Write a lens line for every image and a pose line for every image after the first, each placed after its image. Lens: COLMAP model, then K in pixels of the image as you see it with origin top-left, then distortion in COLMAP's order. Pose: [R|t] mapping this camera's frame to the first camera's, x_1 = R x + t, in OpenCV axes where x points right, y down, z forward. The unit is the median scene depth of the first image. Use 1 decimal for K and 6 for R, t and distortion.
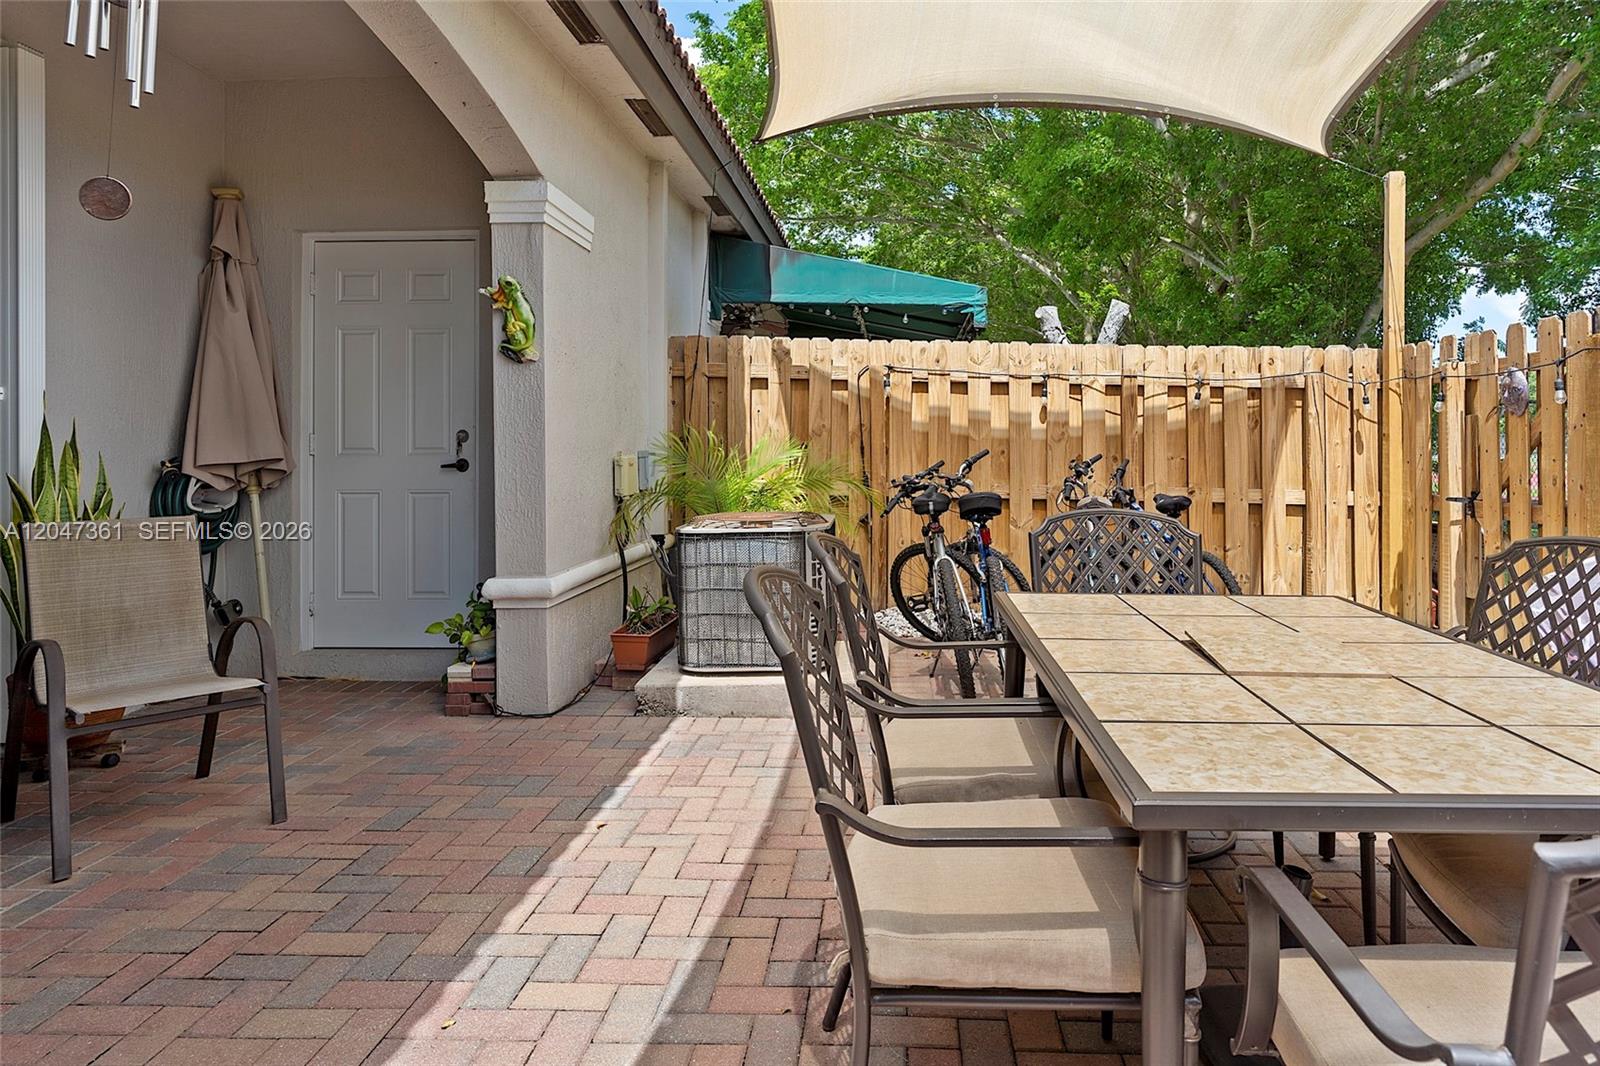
lens RADIAL K [[931.8, 0, 797.9], [0, 931.8, 537.4], [0, 0, 1]] dist [0.000237, 0.002051]
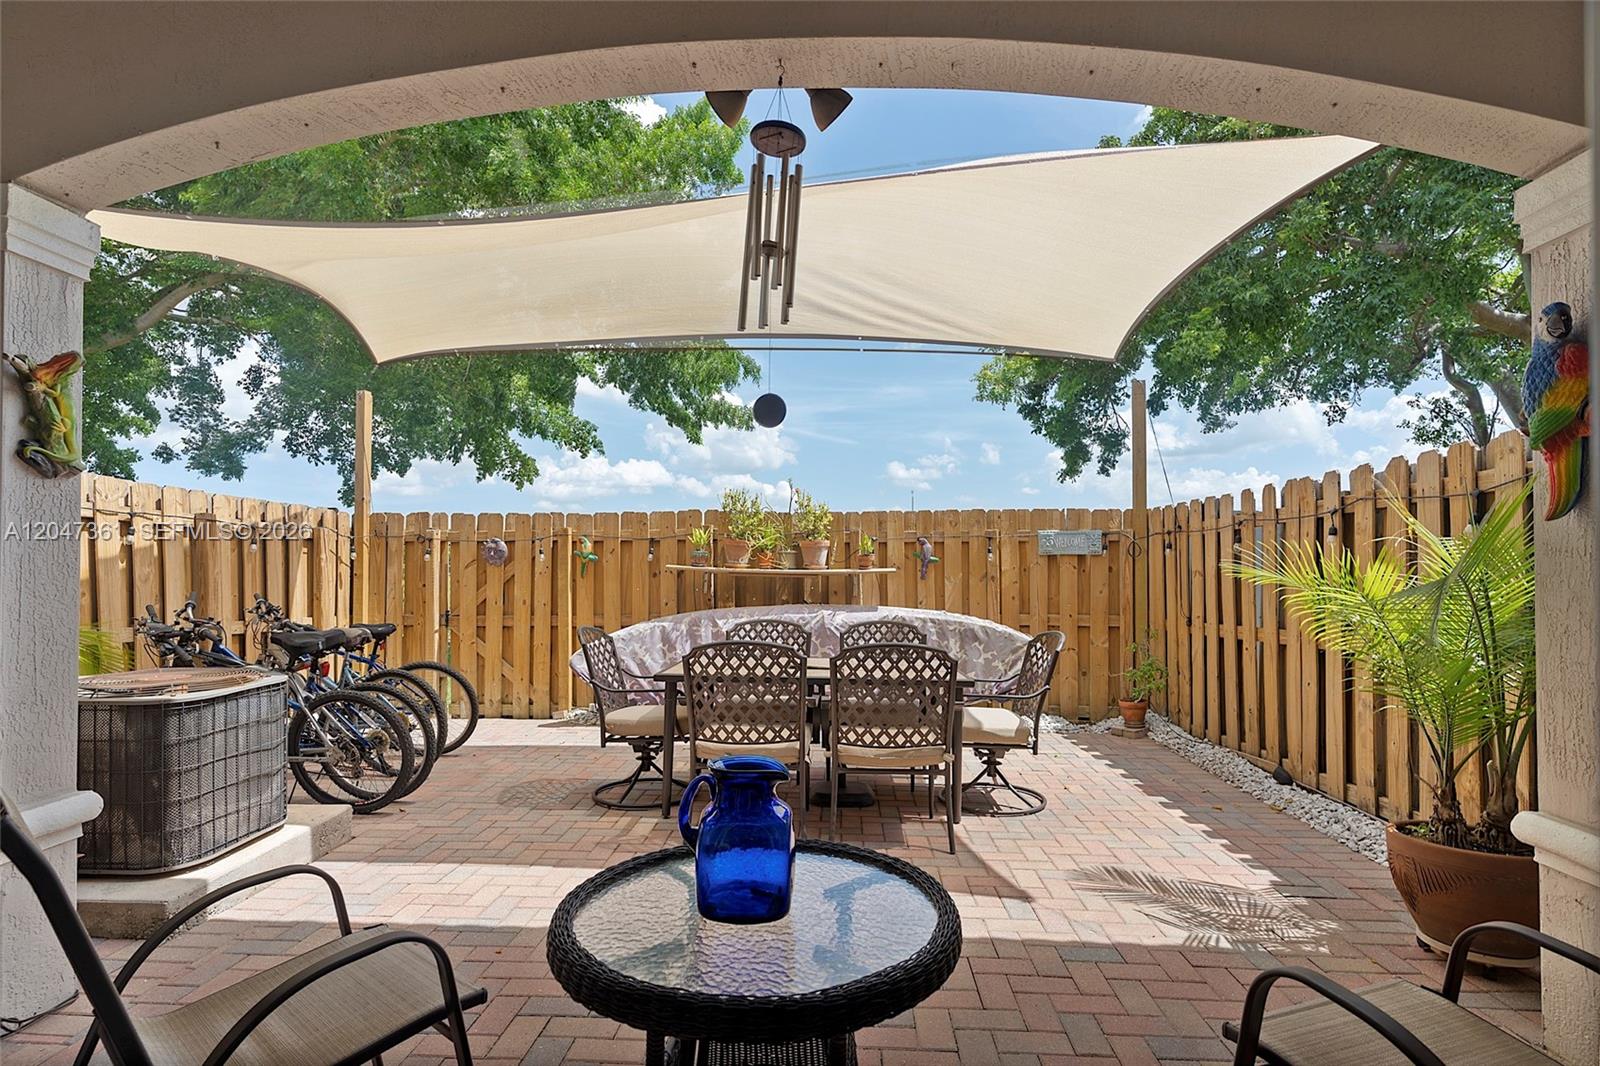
lens RADIAL K [[790.4, 0, 794.8], [0, 790.4, 555.9], [0, 0, 1]] dist [0.003018, 0.000285]
pose [[0.047451, 0.024872, 0.998564, -0.523660], [0.098406, 0.994710, -0.029452, -0.038192], [-0.994014, 0.099662, 0.044753, 0.285615]]
